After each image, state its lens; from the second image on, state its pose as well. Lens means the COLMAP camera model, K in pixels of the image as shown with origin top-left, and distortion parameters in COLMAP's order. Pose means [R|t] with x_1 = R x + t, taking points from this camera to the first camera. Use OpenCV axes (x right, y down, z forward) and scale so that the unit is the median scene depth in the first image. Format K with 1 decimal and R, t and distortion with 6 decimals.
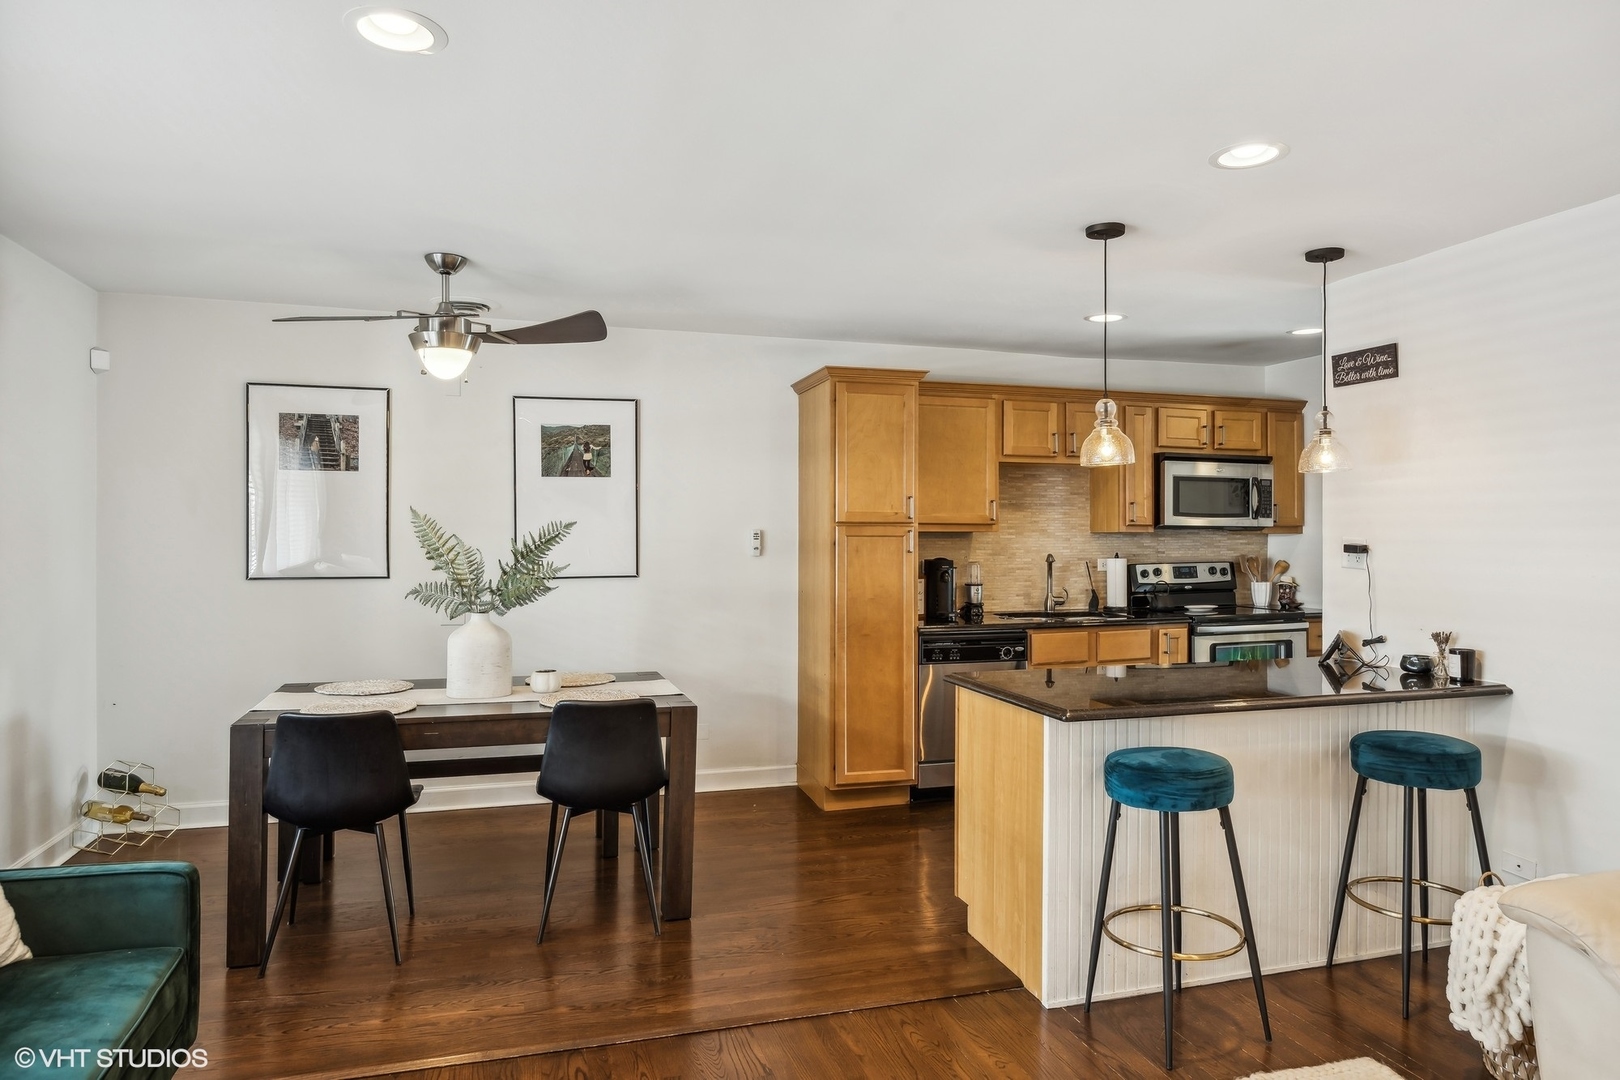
lens RADIAL K [[1015.3, 0, 816.1], [0, 1015.3, 524.6], [0, 0, 1]] dist [-0.005964, 0.001063]
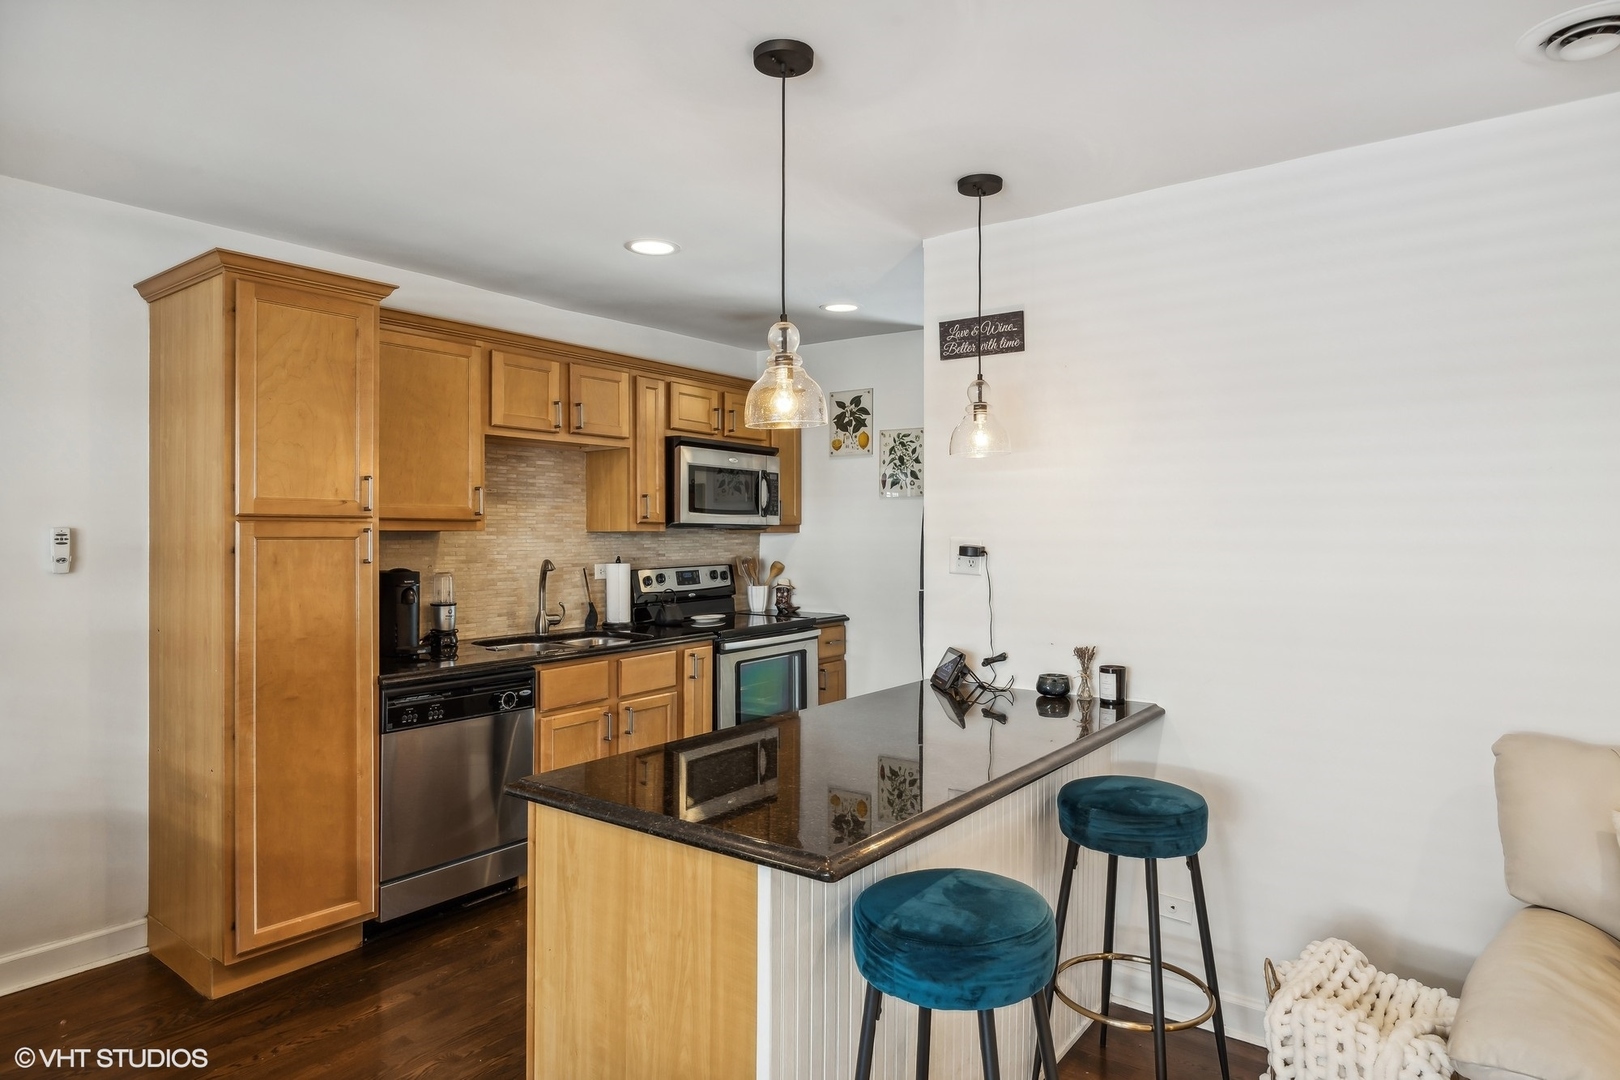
lens RADIAL K [[958.9, 0, 814.2], [0, 958.9, 532.7], [0, 0, 1]] dist [-0.002012, 0.001317]
pose [[0.808968, -0.001242, 0.587851, -0.036139], [-0.004527, 0.999955, 0.008343, 0.001806], [-0.587835, -0.009410, 0.808926, 0.343135]]
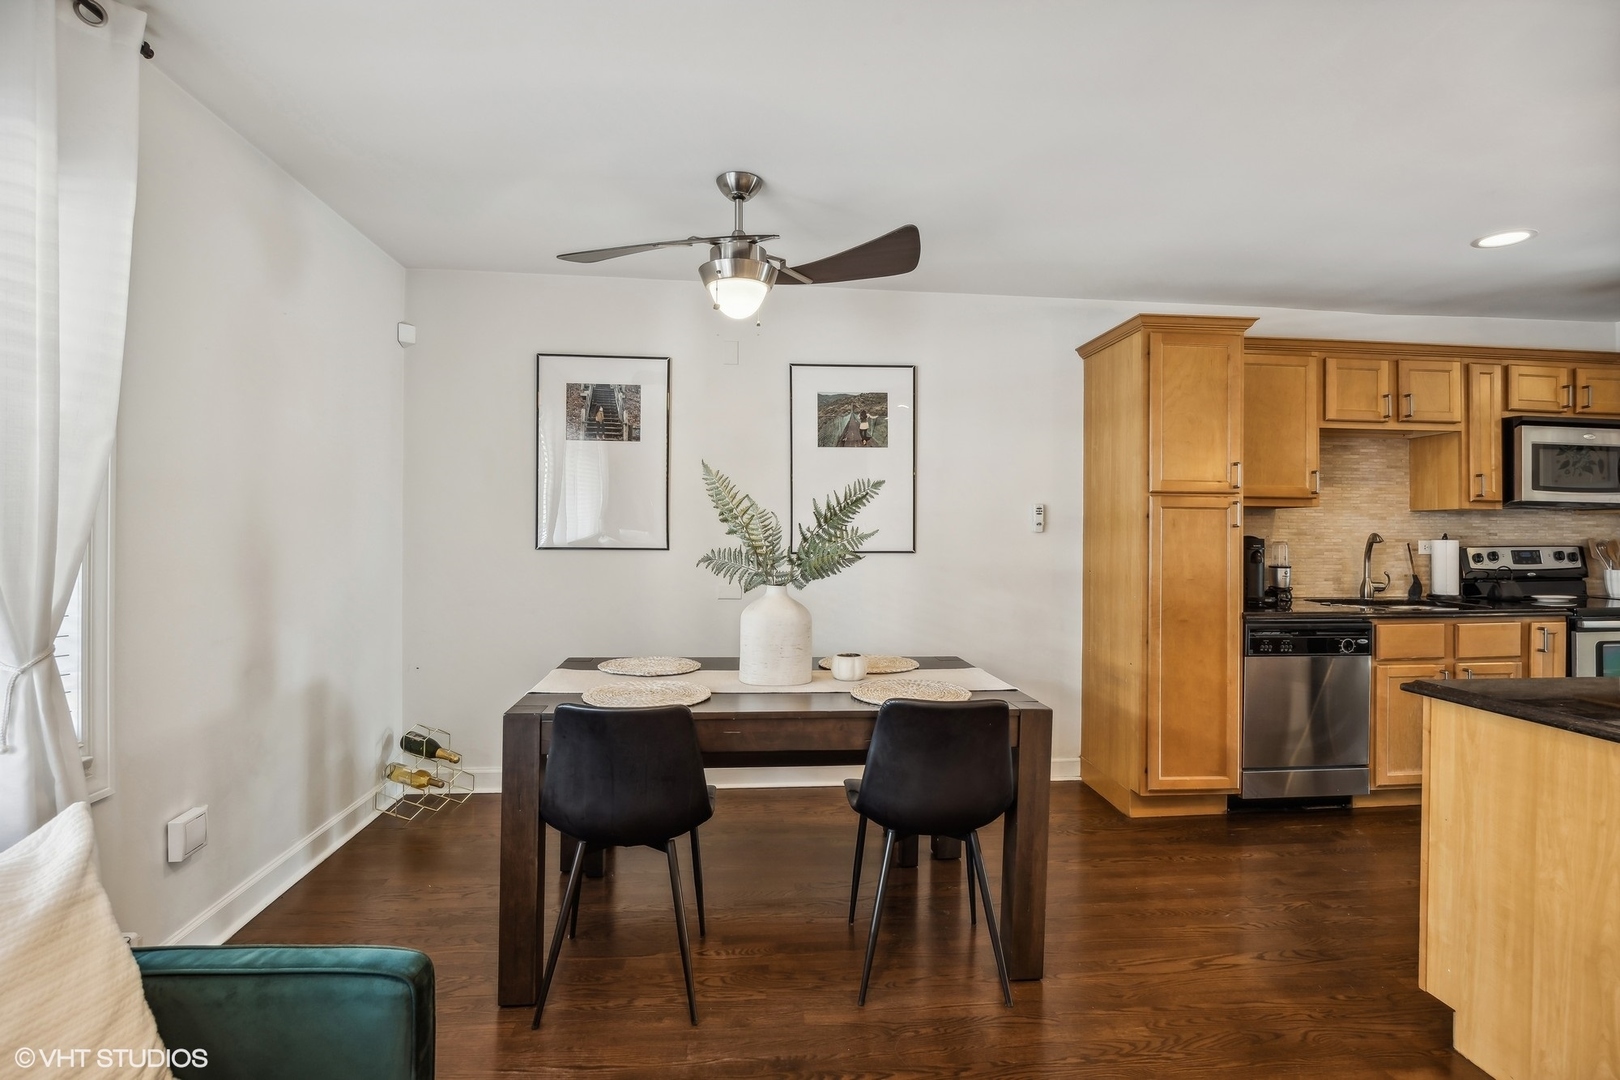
lens RADIAL K [[796.0, 0, 809.1], [0, 796.0, 525.0], [0, 0, 1]] dist [-0.015441, 0.001539]
pose [[0.979902, 0.004645, -0.199423, -0.131330], [-0.004656, 0.999989, 0.000413, 0.027331], [0.199423, 0.000524, 0.979913, 0.265534]]
